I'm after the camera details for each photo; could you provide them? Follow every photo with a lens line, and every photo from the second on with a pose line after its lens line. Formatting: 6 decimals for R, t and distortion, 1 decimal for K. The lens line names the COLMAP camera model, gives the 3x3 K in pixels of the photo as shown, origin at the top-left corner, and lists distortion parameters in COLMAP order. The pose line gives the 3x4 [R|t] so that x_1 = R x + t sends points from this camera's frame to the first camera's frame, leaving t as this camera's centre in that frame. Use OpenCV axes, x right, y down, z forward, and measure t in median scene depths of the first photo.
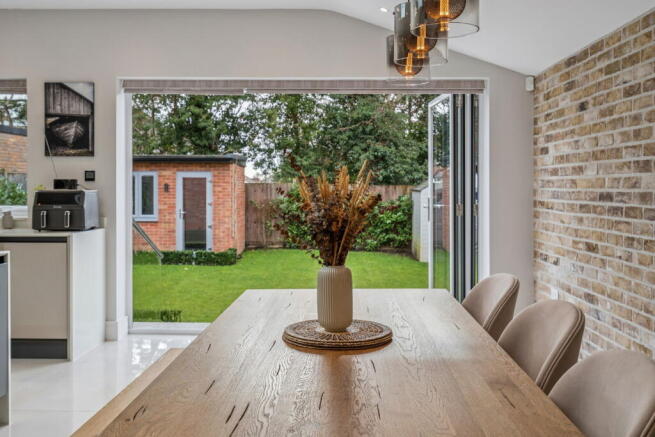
lens RADIAL K [[657.9, 0, 326.6], [0, 657.9, 196.4], [0, 0, 1]] dist [-0.002298, -0.006061]
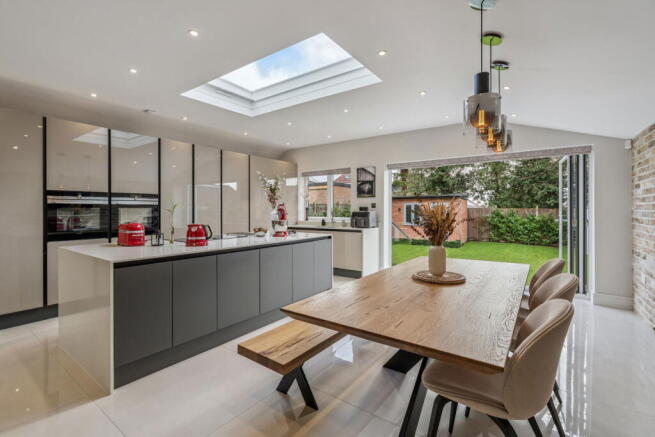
lens RADIAL K [[303.1, 0, 327.0], [0, 303.1, 209.3], [0, 0, 1]] dist [-0.001174, -0.000203]
pose [[0.826646, -0.004182, -0.562707, 0.119641], [-0.005249, 0.999872, -0.015143, 0.000794], [0.562698, 0.015472, 0.826518, -0.014848]]
